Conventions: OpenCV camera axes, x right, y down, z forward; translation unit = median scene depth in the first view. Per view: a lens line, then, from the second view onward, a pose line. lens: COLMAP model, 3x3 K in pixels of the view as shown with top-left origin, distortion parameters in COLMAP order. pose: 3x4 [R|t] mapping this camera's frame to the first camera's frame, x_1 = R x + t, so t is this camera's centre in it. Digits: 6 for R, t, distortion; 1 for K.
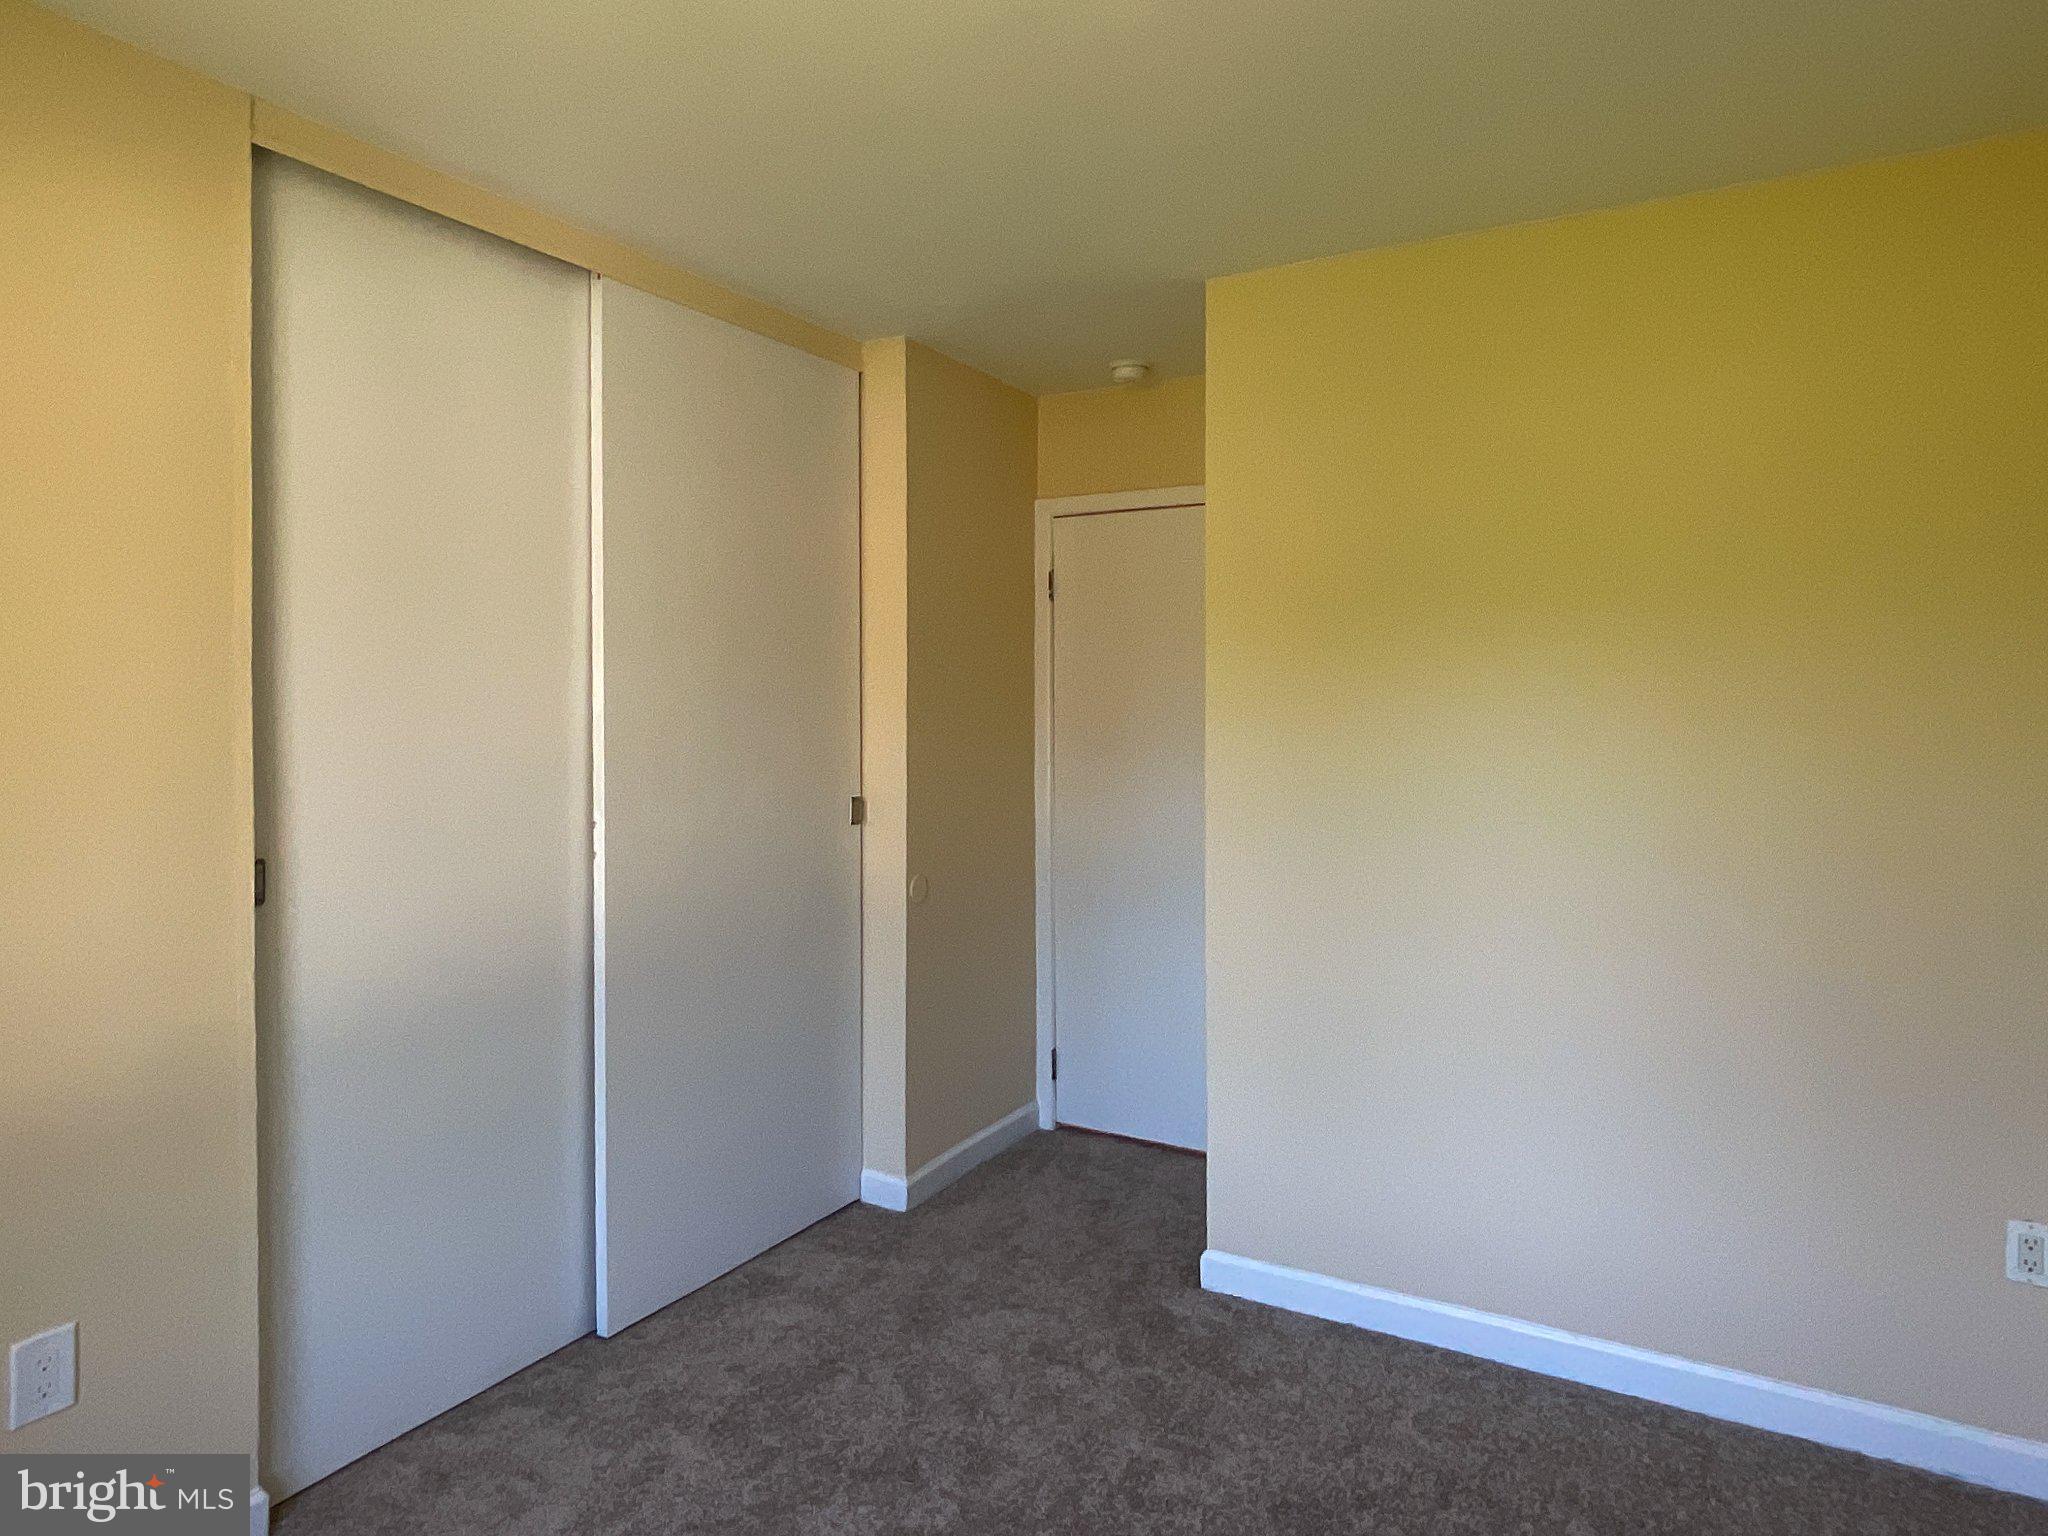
lens RADIAL K [[1231.7, 0, 1027.0], [0, 1231.7, 767.1], [0, 0, 1]] dist [0.003816, 0.000695]
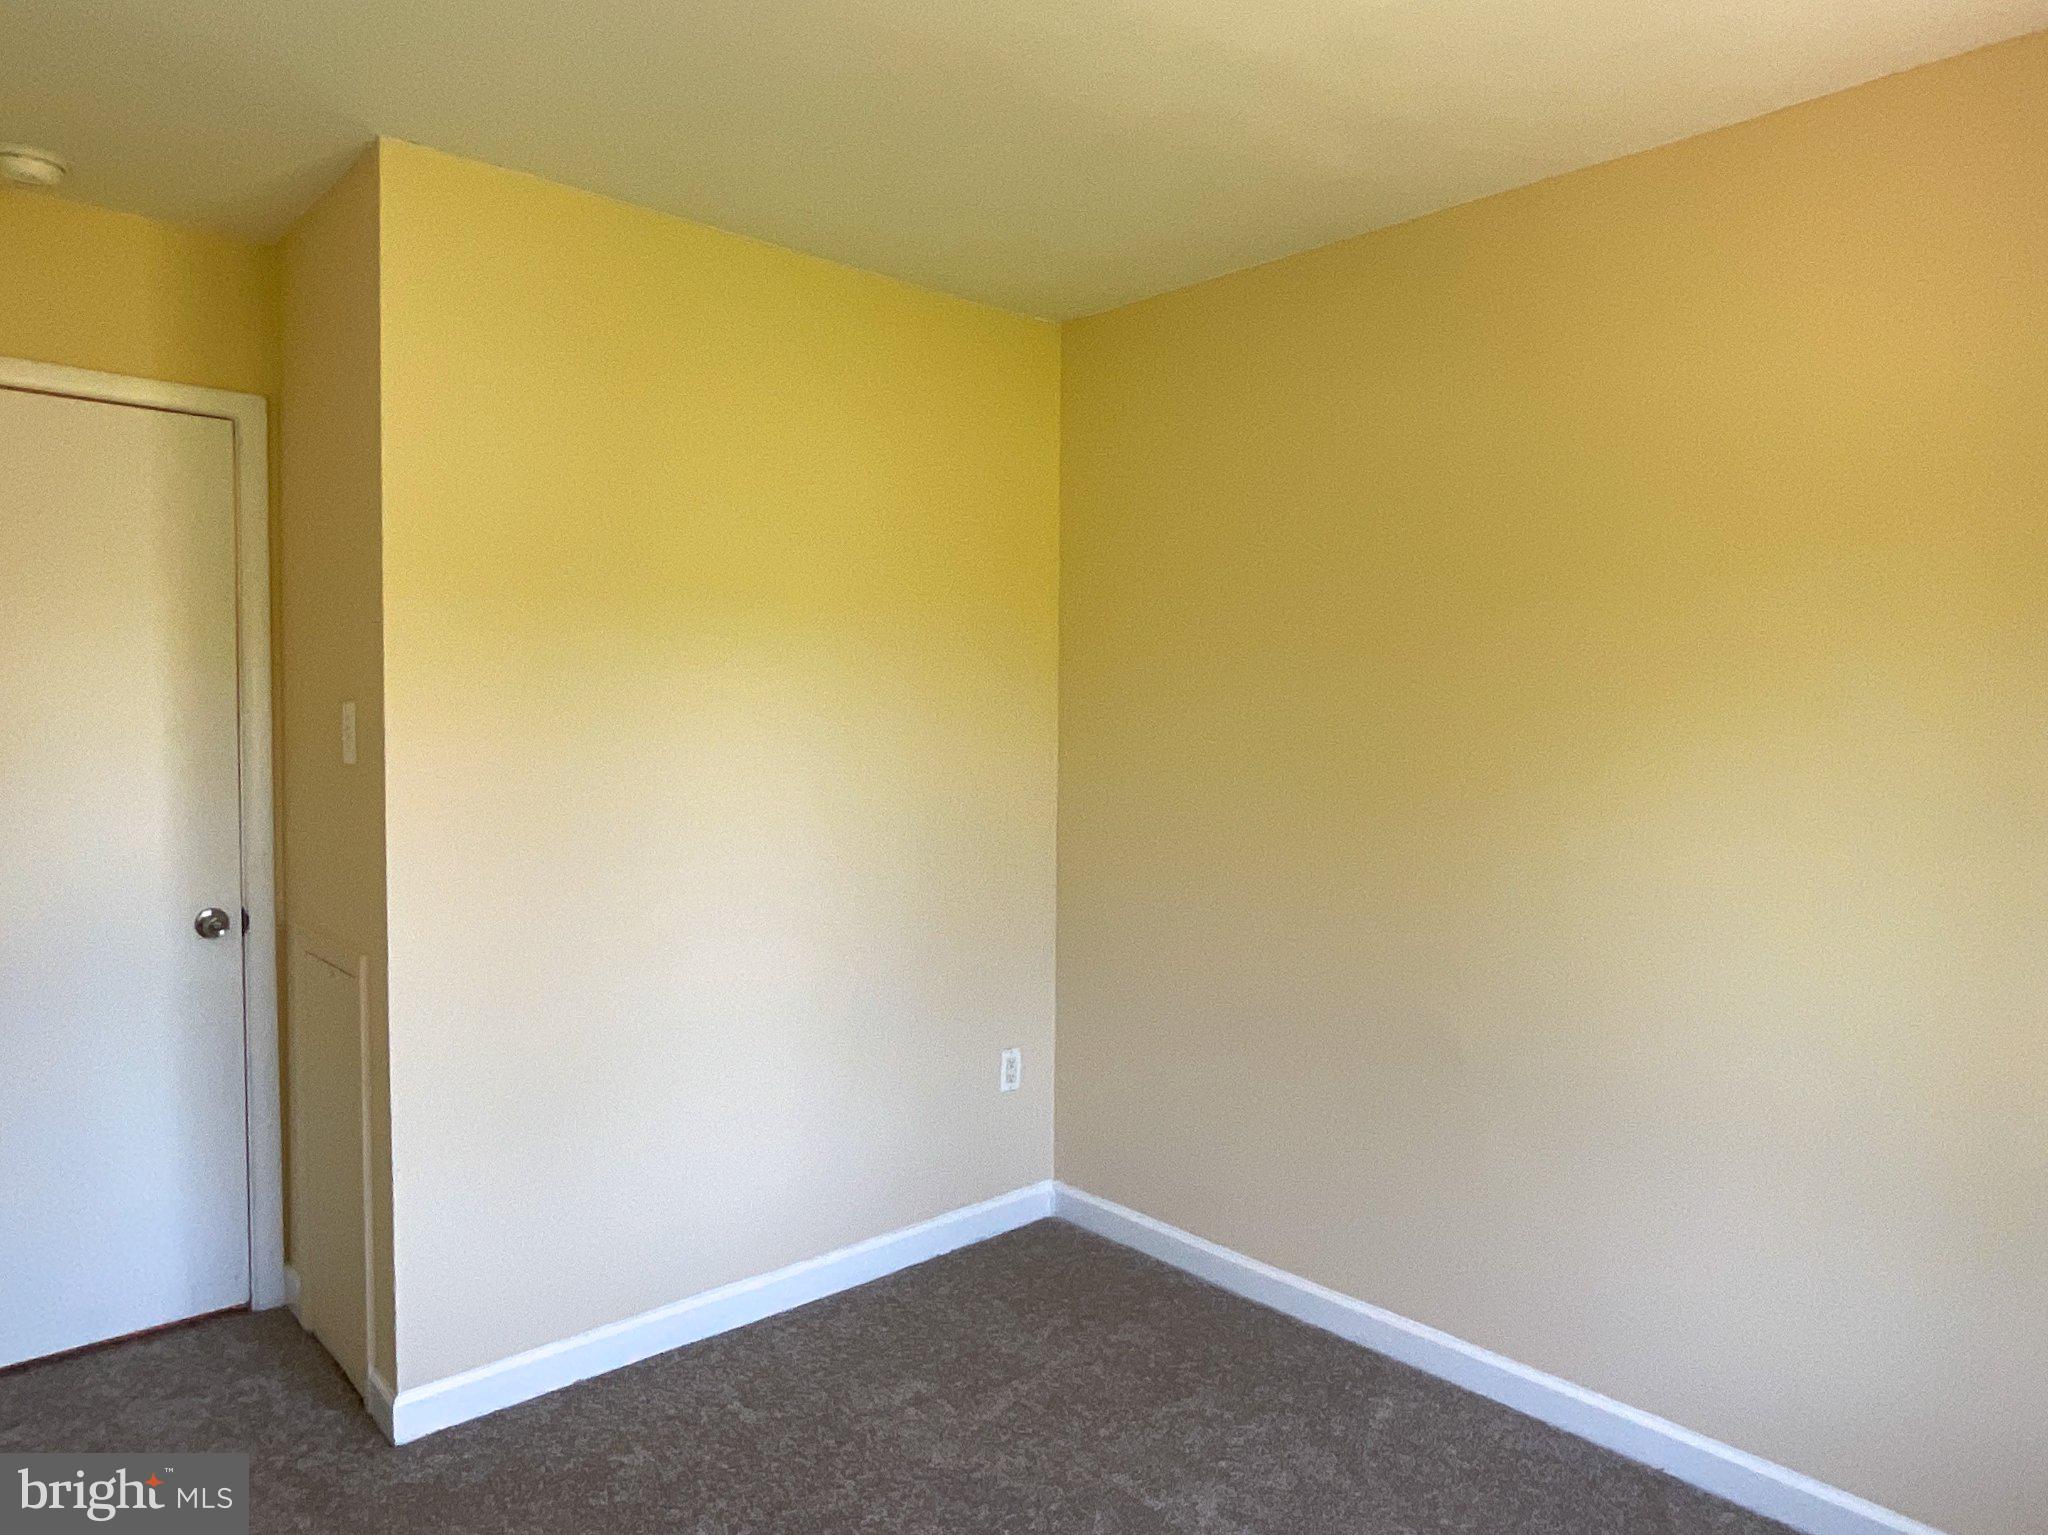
lens RADIAL K [[1231.7, 0, 1027.0], [0, 1231.7, 766.6], [0, 0, 1]] dist [0.003816, 0.000695]
pose [[0.312334, -0.014372, 0.949864, -0.517111], [0.037908, 0.999278, 0.002655, 0.017018], [-0.949216, 0.035178, 0.312653, 0.423652]]
